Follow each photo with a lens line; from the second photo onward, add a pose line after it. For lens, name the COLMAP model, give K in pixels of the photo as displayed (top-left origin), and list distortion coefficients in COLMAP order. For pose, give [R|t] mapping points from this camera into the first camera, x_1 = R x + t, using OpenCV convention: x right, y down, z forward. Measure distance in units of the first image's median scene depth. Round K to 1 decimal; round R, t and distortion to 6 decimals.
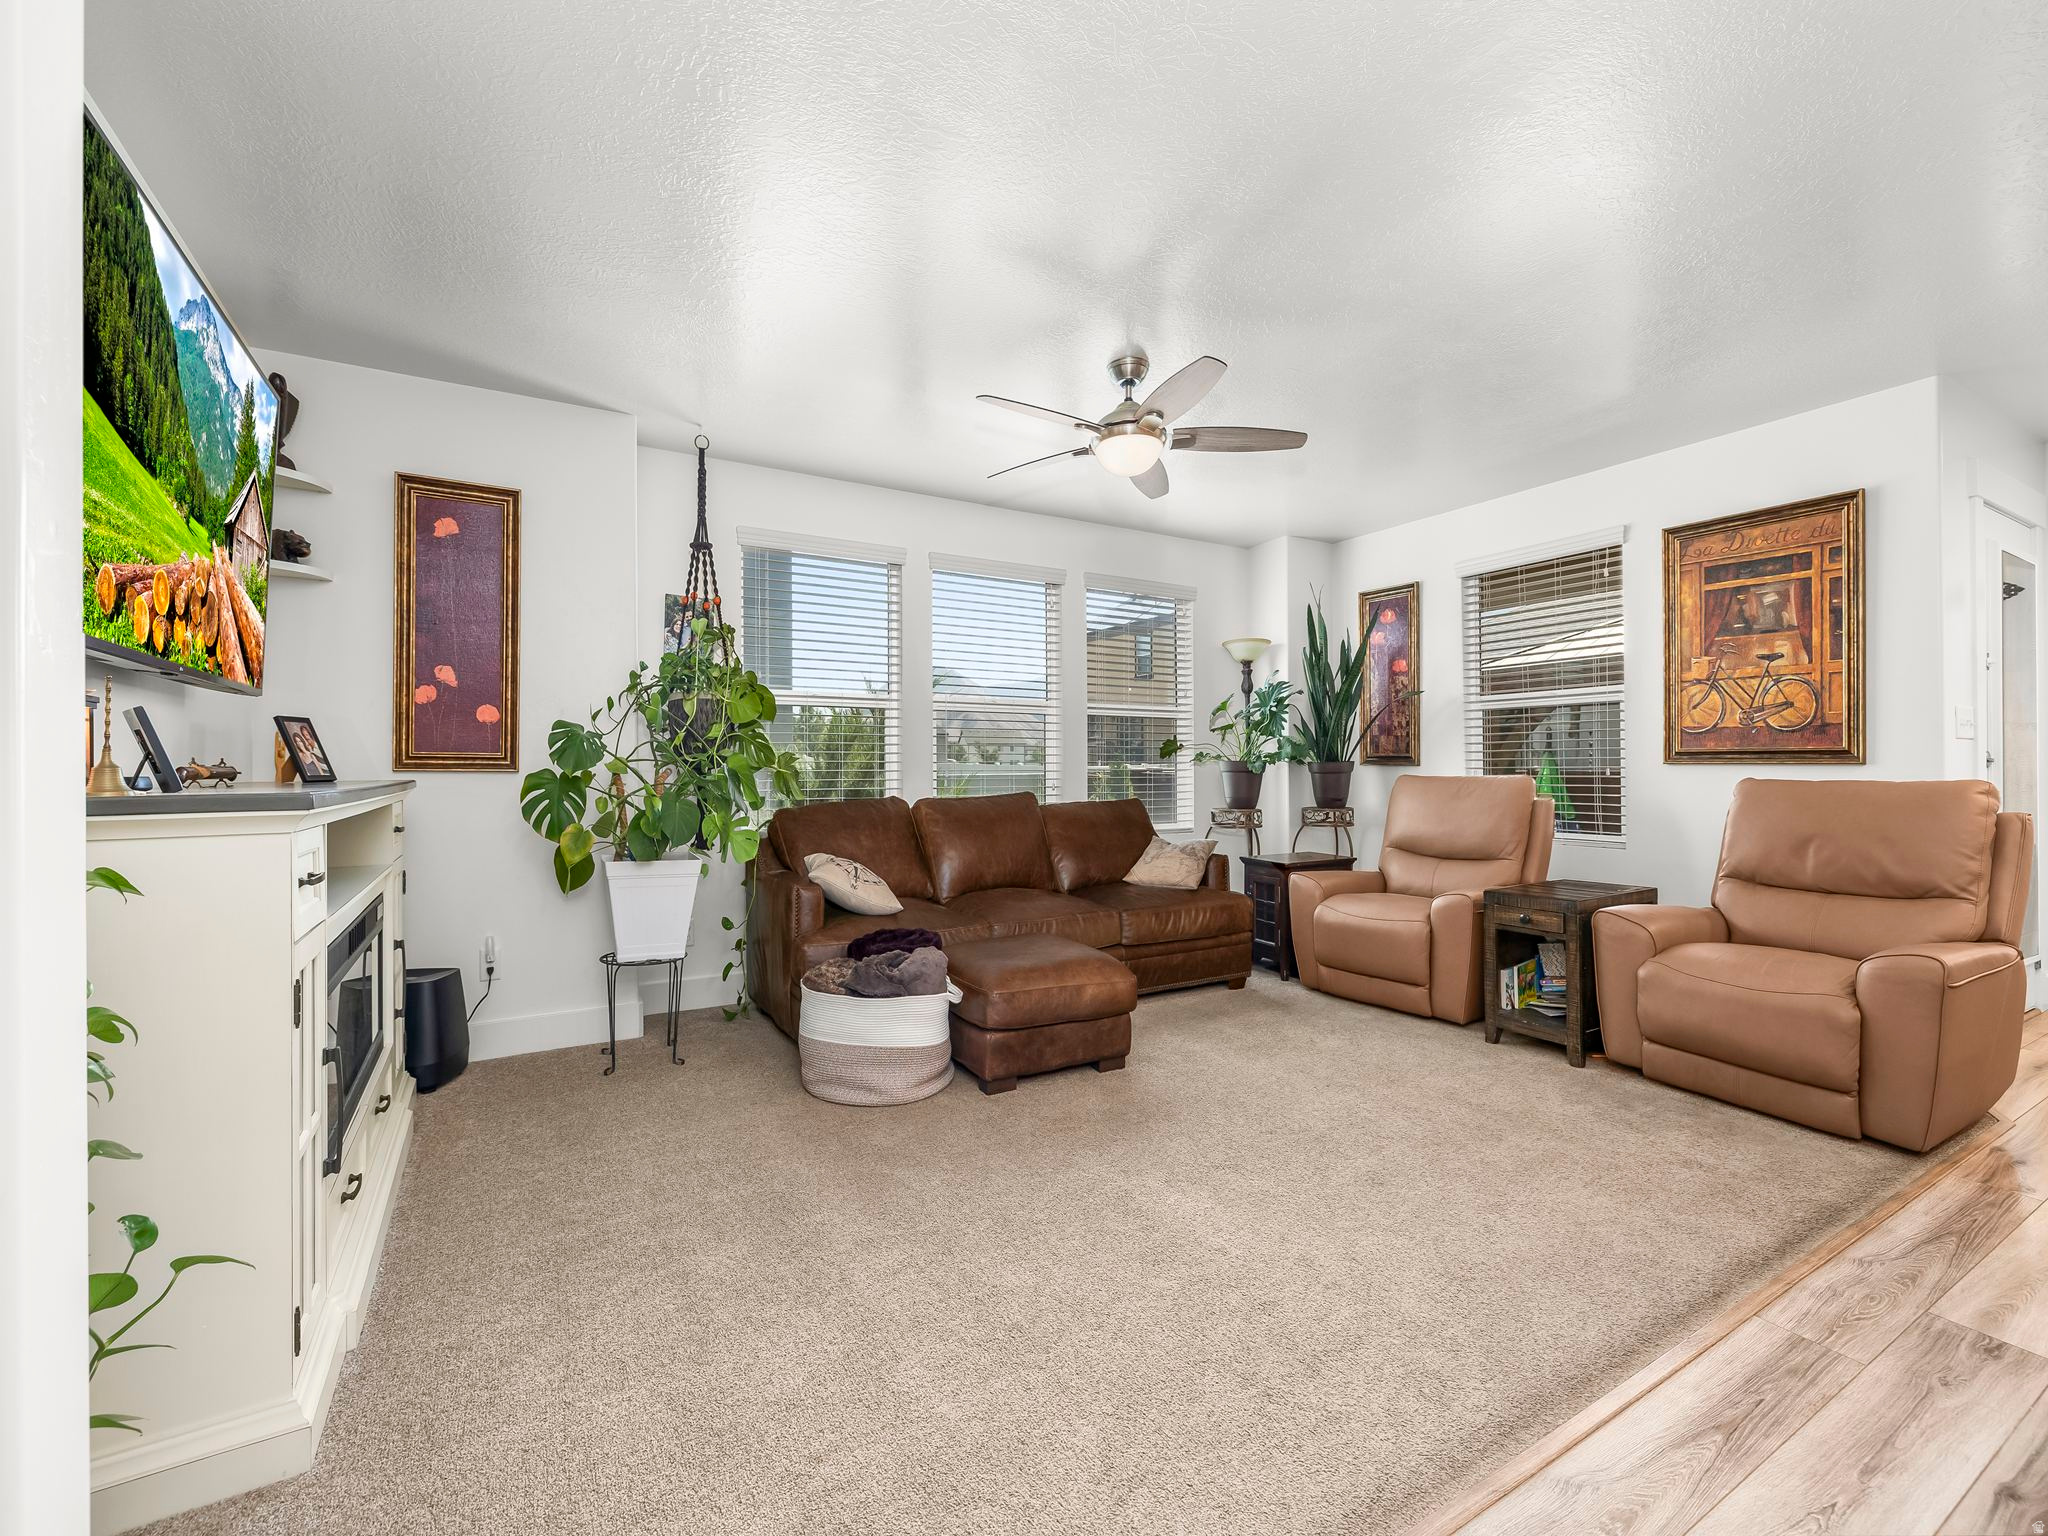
lens RADIAL K [[869.0, 0, 1004.8], [0, 869.0, 762.9], [0, 0, 1]] dist [-0.001205, -0.000390]
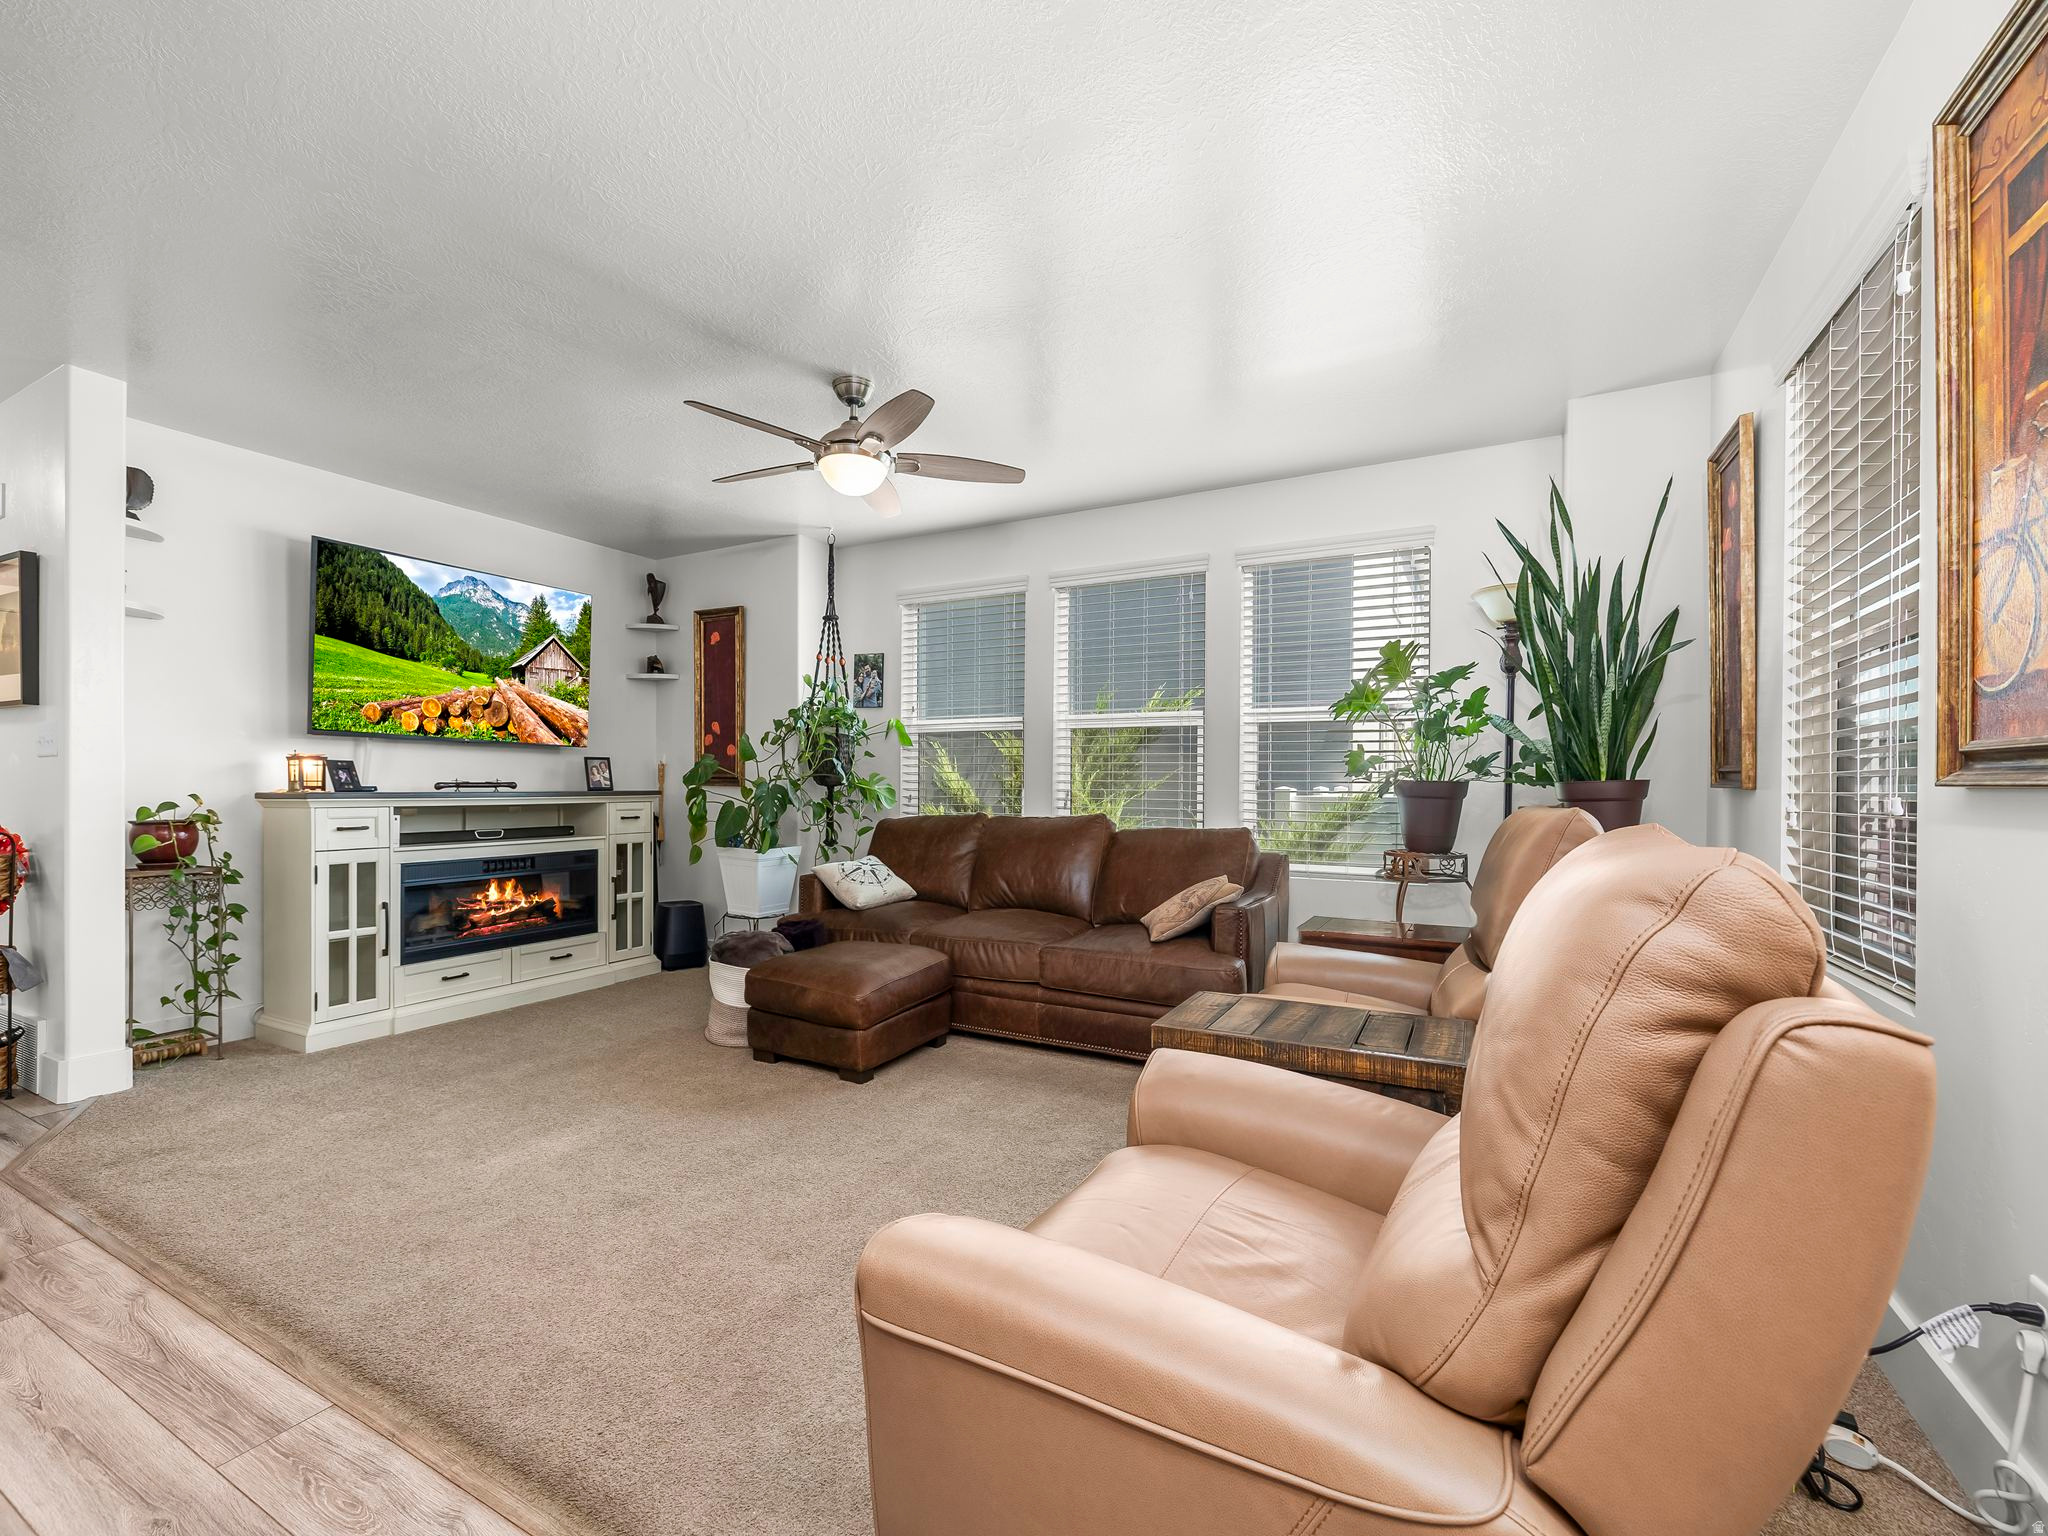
lens RADIAL K [[869.0, 0, 1008.8], [0, 869.0, 786.8], [0, 0, 1]] dist [-0.001205, -0.000390]
pose [[0.536393, 0.007988, -0.843931, 1.452257], [-0.004879, 0.999968, 0.006364, -0.002133], [0.843954, 0.000704, 0.536415, 0.812337]]
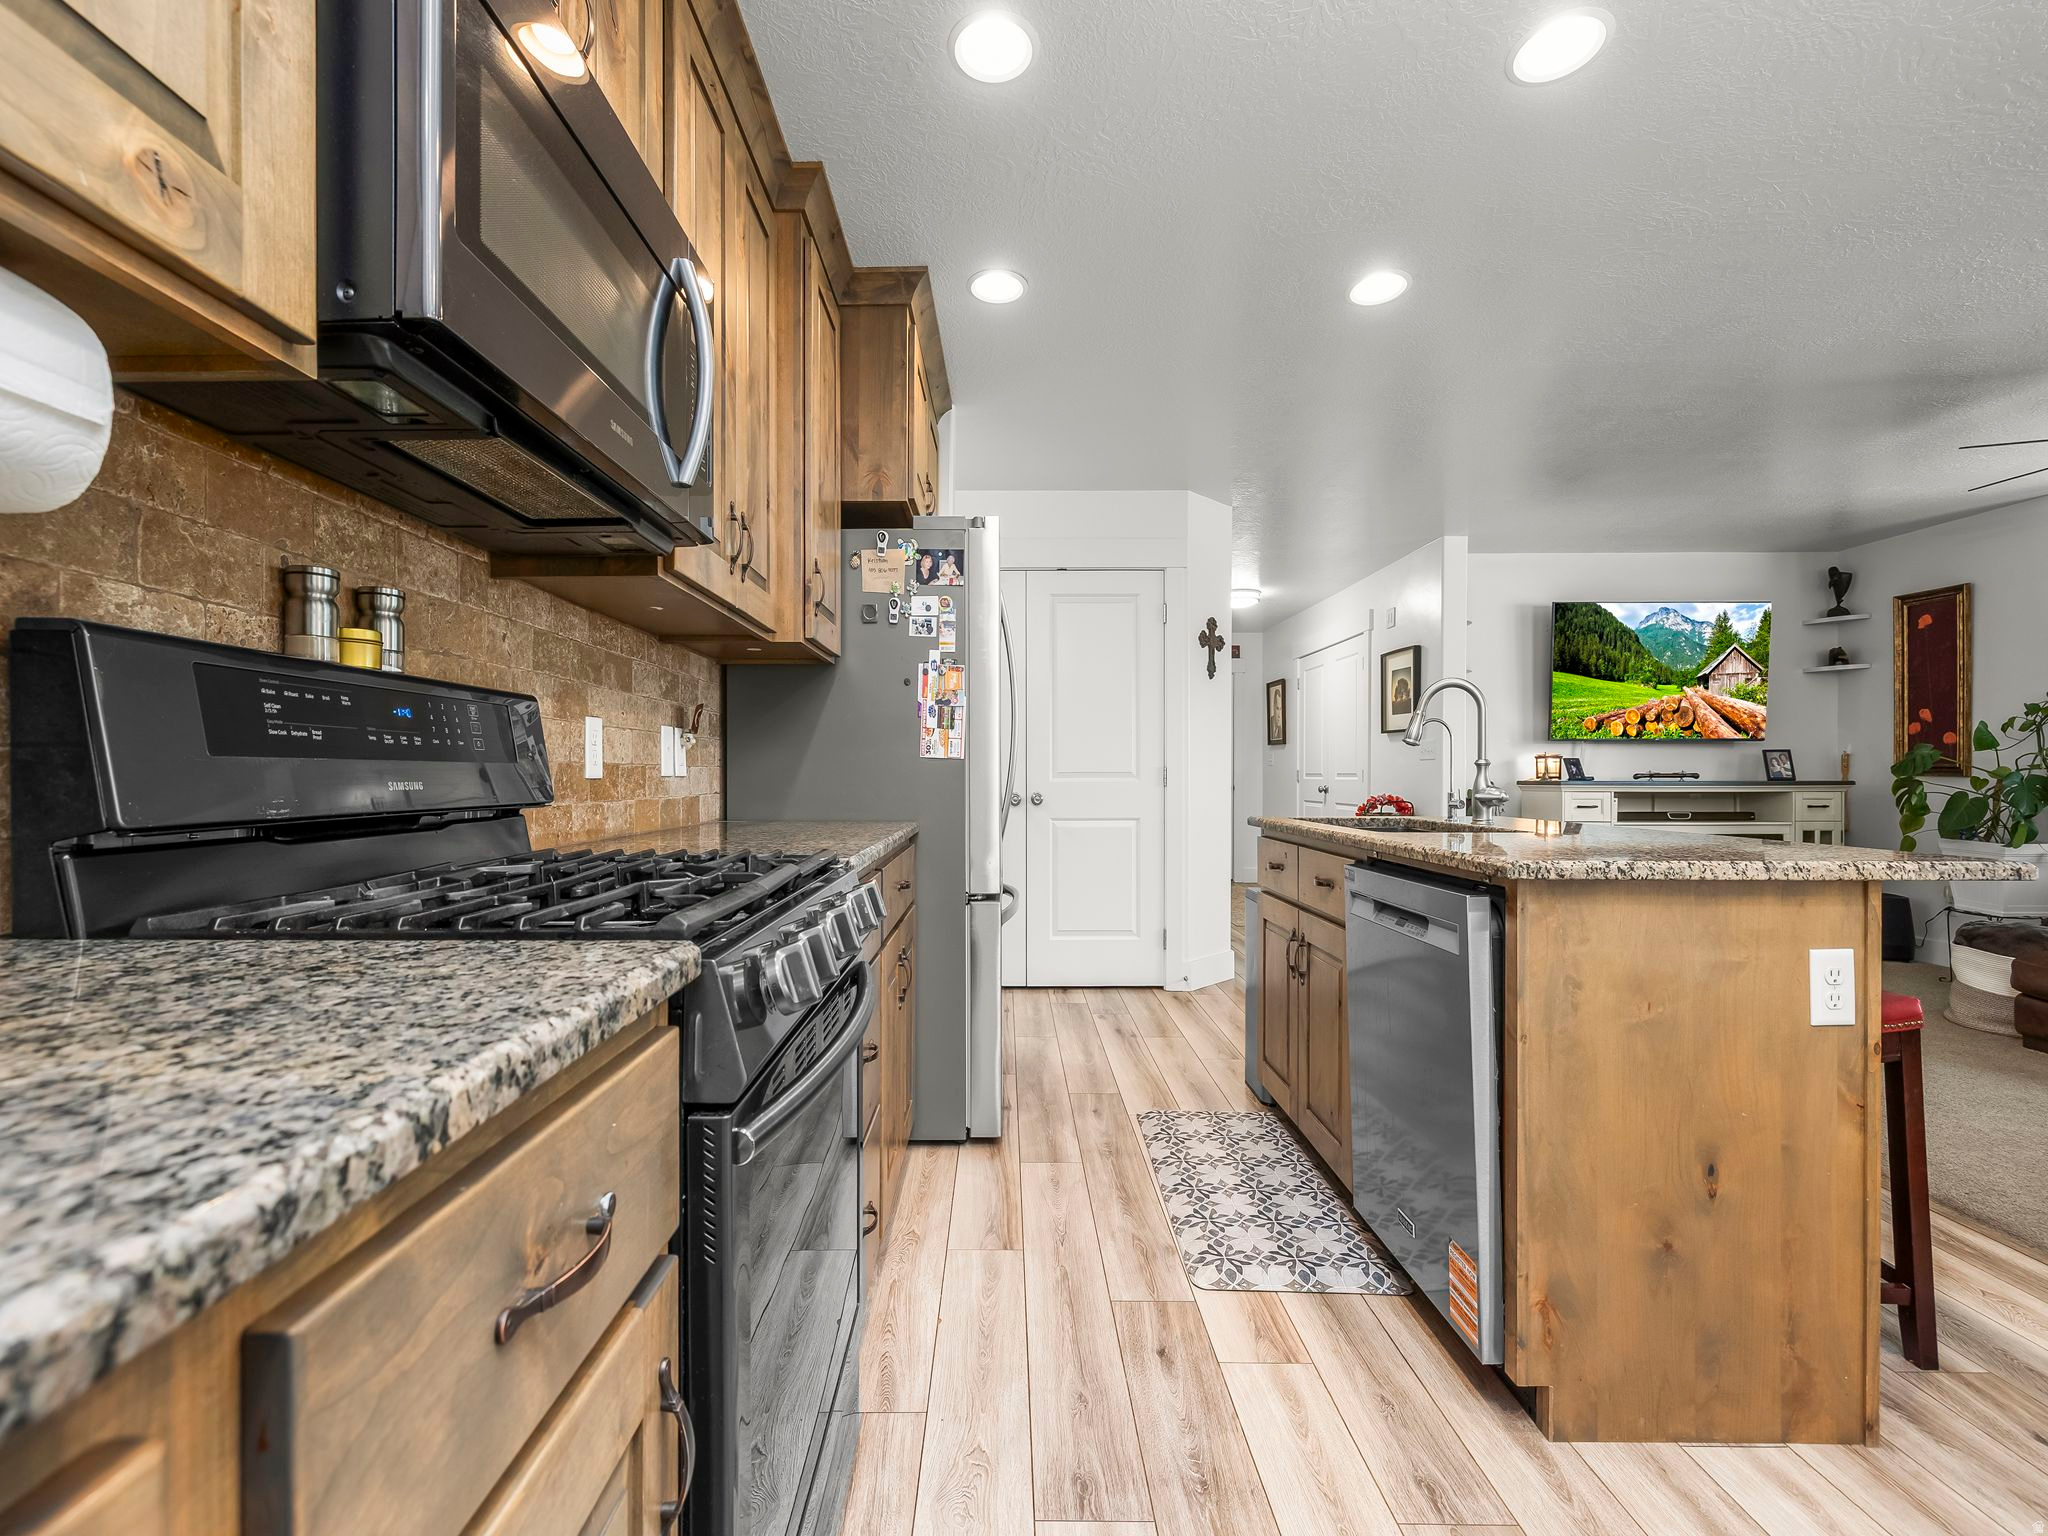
lens RADIAL K [[869.0, 0, 1007.0], [0, 869.0, 776.4], [0, 0, 1]] dist [-0.001205, -0.000390]
pose [[-0.486969, 0.010745, -0.873353, 2.141866], [0.006233, 0.999942, 0.008827, -0.018613], [0.873397, -0.001145, -0.487008, 0.431222]]
